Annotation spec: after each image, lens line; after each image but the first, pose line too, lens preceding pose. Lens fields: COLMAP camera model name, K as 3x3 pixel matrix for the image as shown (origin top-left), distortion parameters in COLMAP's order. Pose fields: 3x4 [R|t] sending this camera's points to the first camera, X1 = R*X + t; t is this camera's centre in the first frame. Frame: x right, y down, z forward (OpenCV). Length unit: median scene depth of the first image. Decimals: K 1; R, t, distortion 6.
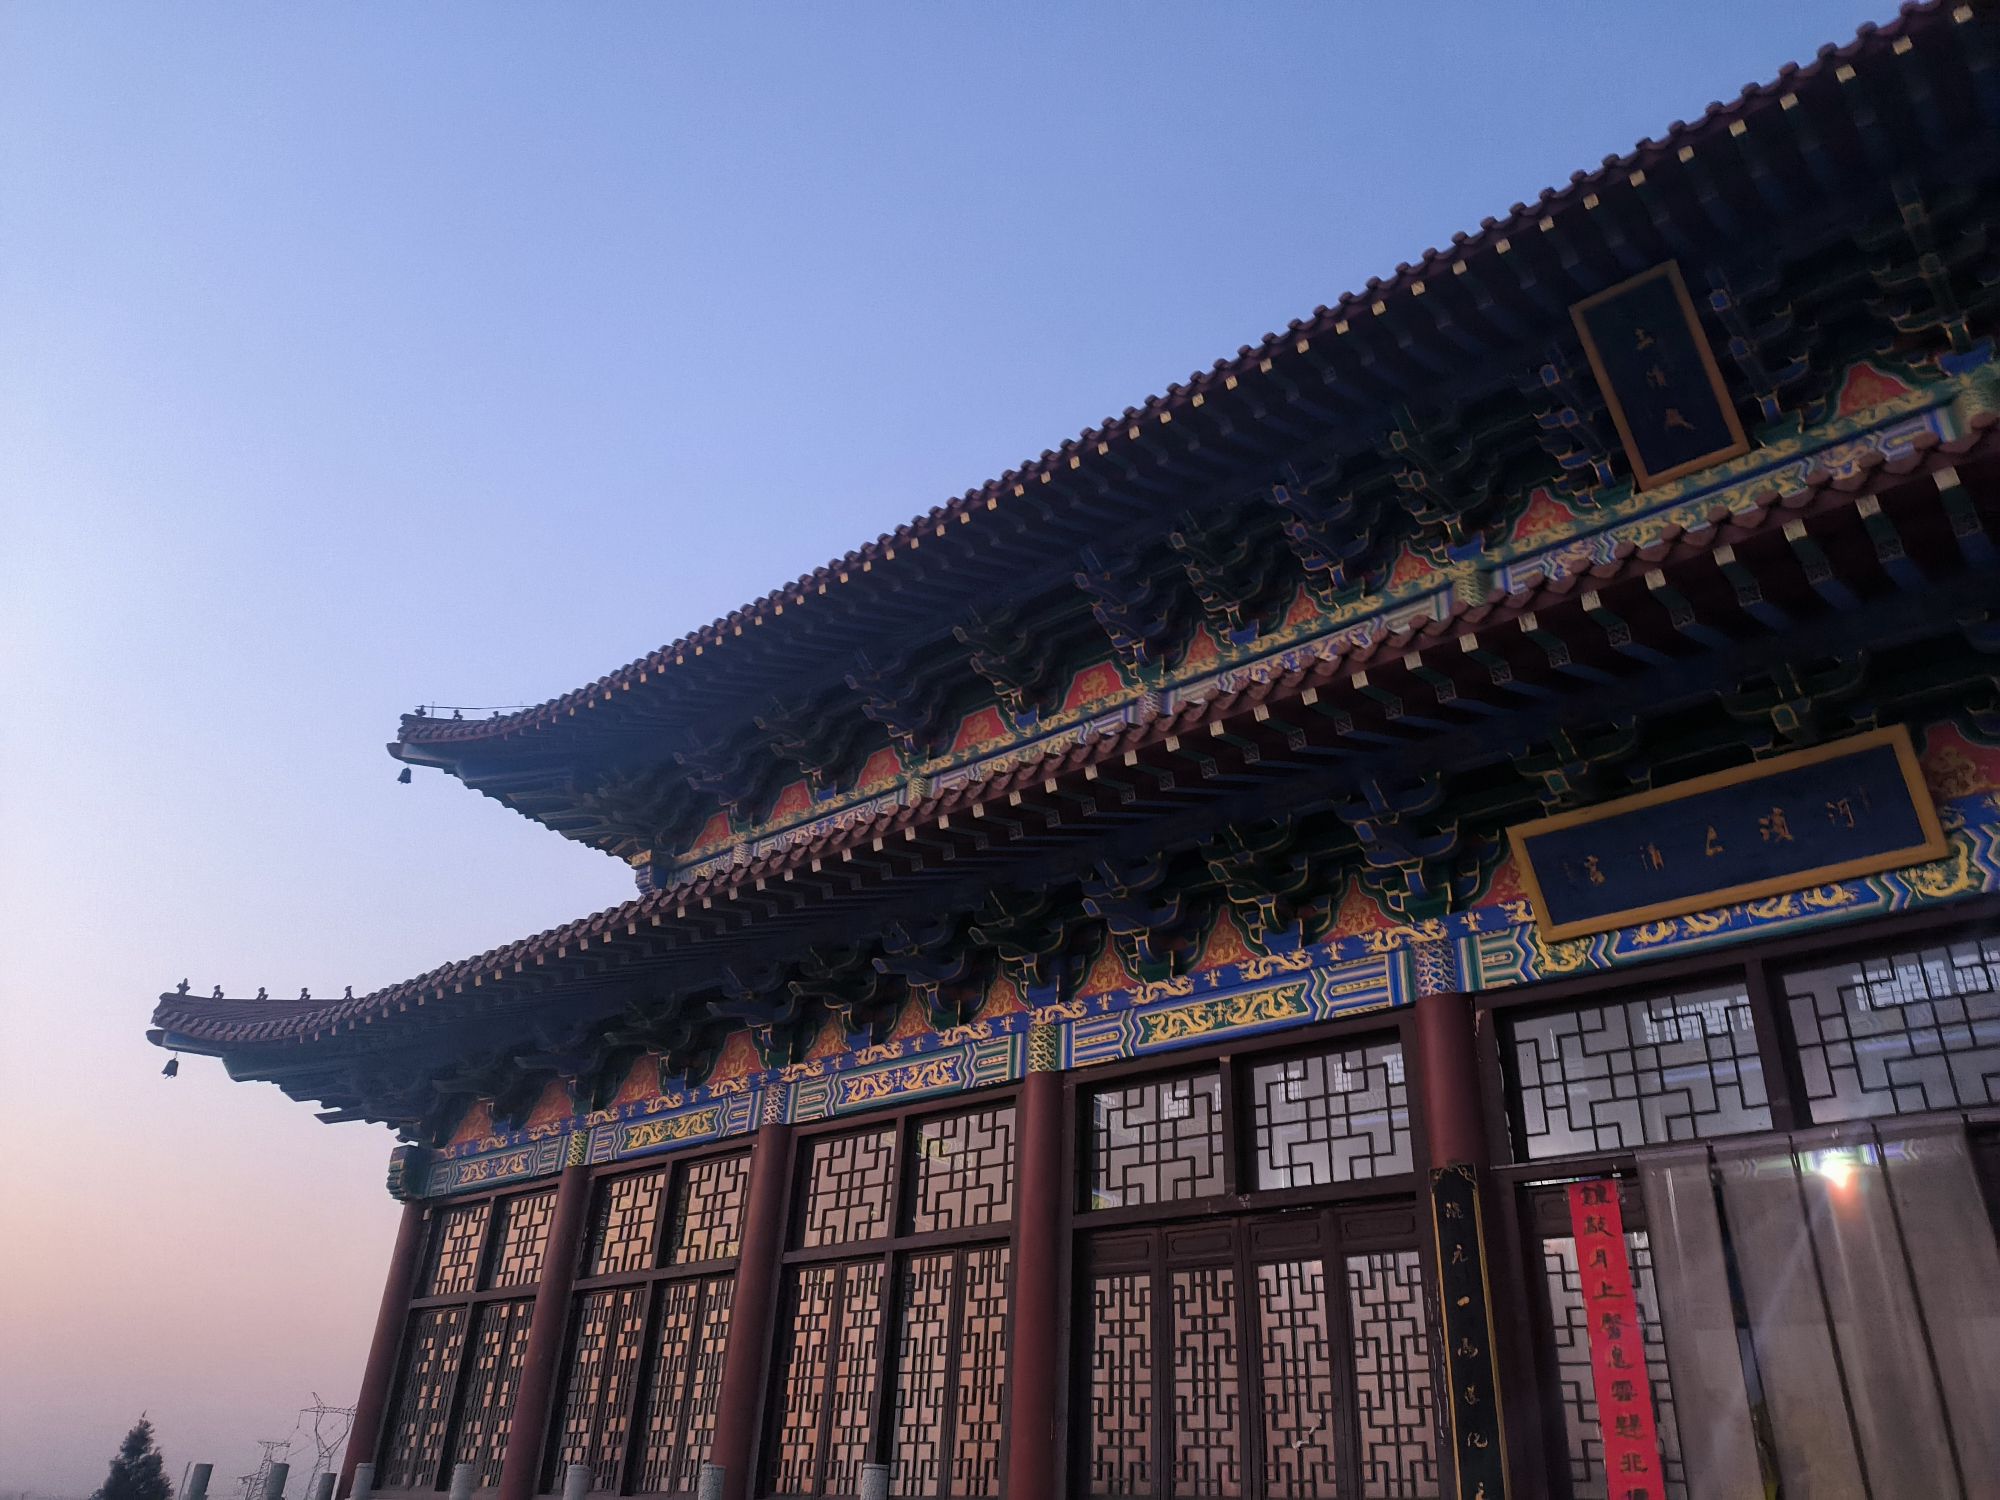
lens RADIAL K [[1476.9, 0, 996.7], [0, 1476.9, 753.3], [0, 0, 1]] dist [0.024891, -0.008950]
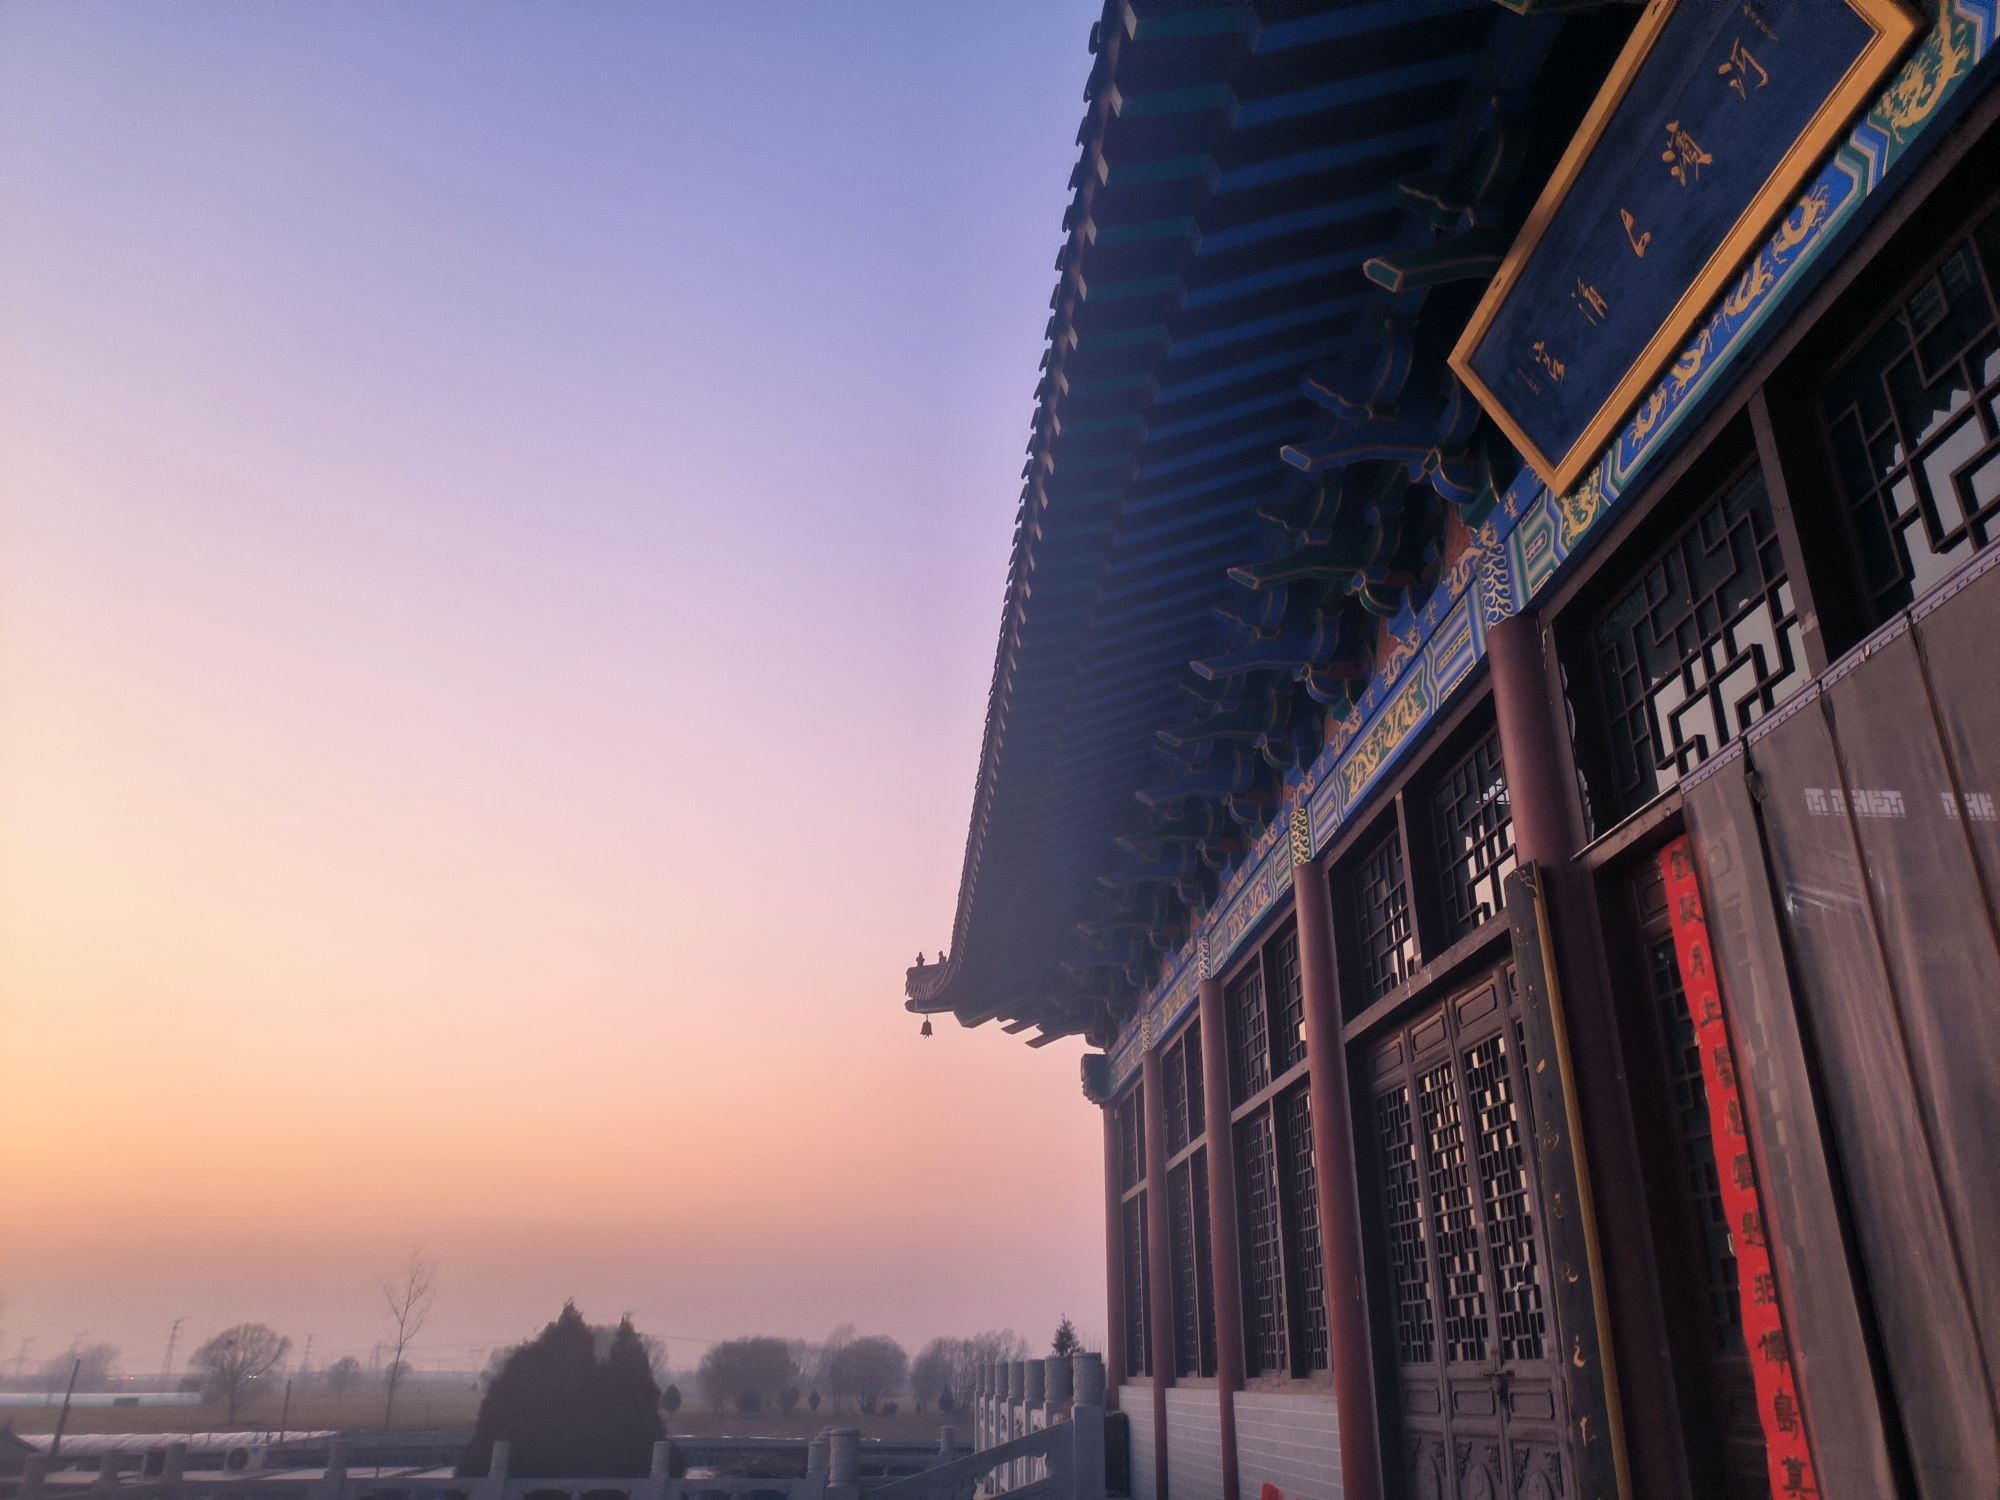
lens RADIAL K [[1476.9, 0, 999.4], [0, 1476.9, 747.7], [0, 0, 1]] dist [0.024891, -0.008950]
pose [[0.701418, -0.321731, -0.636005, 0.309808], [0.378318, 0.924306, -0.050344, 0.091105], [0.604060, -0.205301, 0.770041, 0.189520]]
